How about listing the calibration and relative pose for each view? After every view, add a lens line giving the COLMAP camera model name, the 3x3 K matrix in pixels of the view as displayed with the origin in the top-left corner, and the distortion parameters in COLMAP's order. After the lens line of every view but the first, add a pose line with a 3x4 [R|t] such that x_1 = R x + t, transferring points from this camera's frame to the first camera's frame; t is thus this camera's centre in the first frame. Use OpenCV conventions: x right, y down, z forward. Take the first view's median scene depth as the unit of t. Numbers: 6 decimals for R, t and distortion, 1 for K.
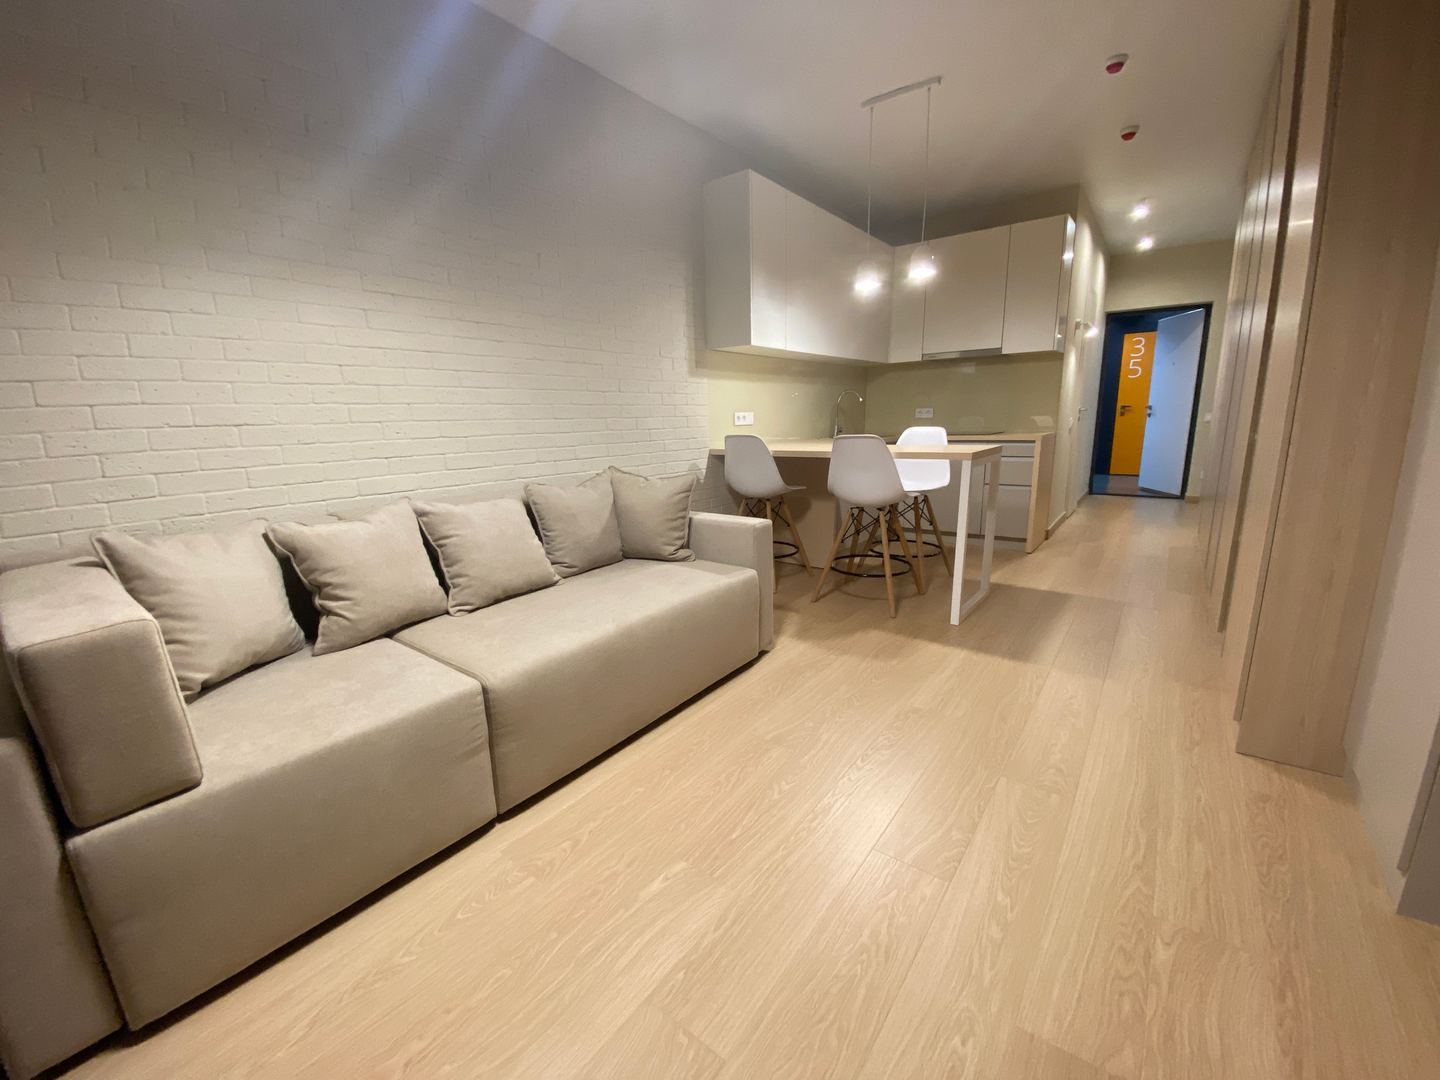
lens RADIAL K [[572.8, 0, 728.8], [0, 572.8, 542.7], [0, 0, 1]] dist [-0.020337, -0.000909]
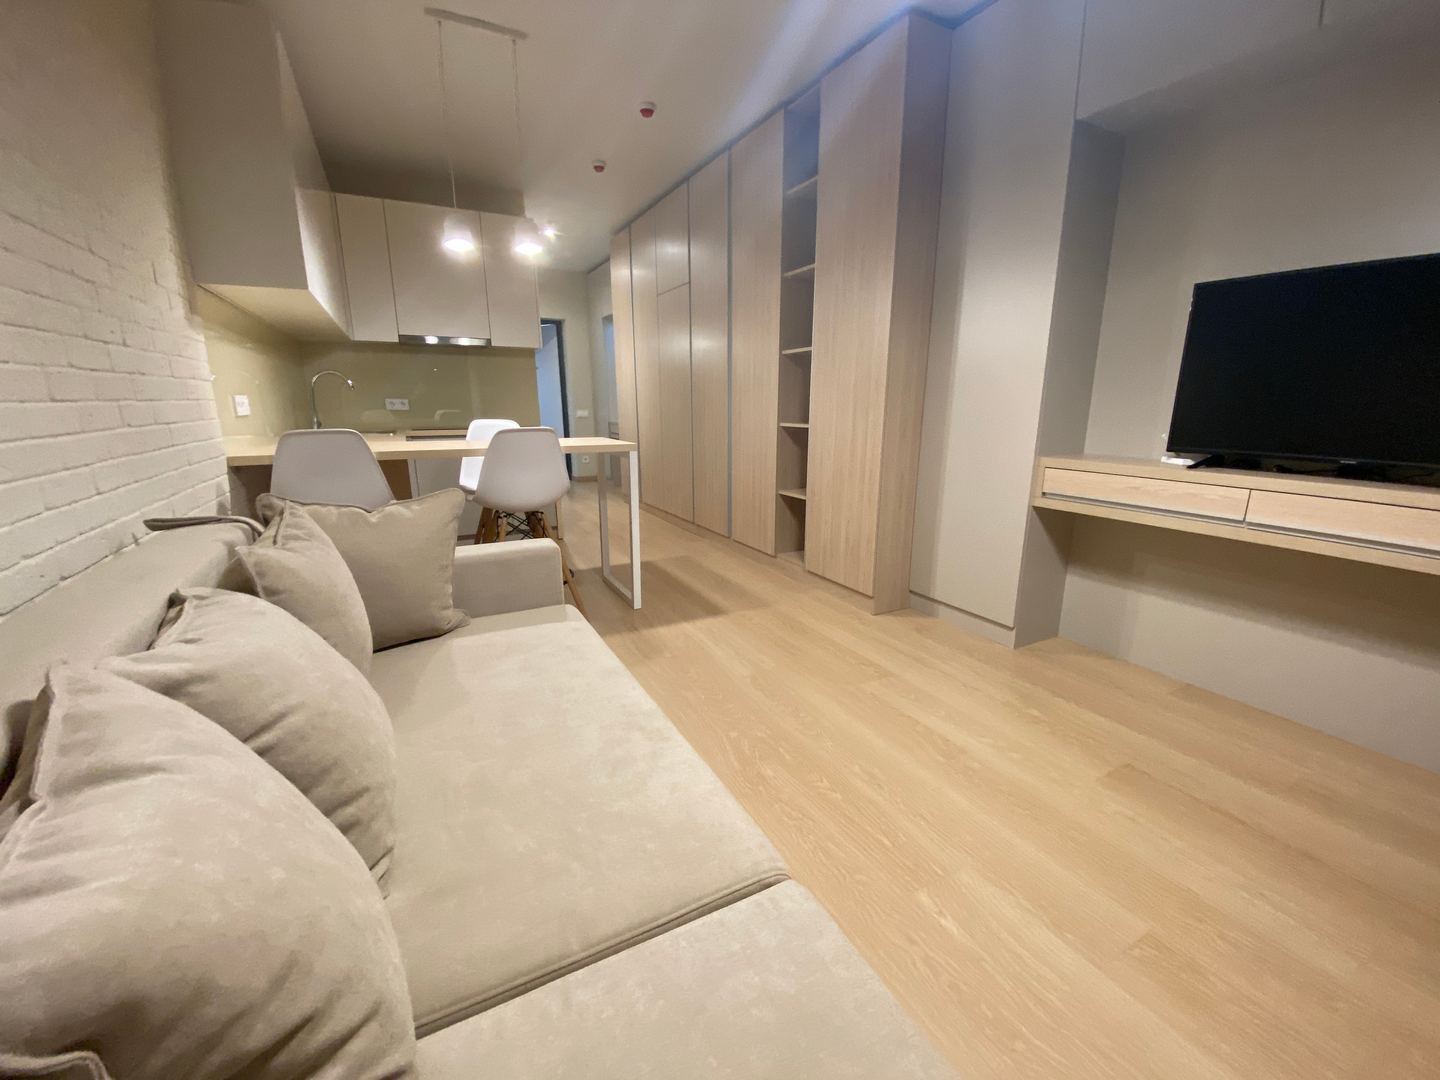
lens RADIAL K [[572.8, 0, 714.5], [0, 572.8, 539.4], [0, 0, 1]] dist [-0.020337, -0.000909]
pose [[0.438671, -0.186972, 0.878982, -0.436659], [0.183843, 0.976101, 0.115881, -0.072419], [-0.879642, 0.110761, 0.462561, 0.385869]]
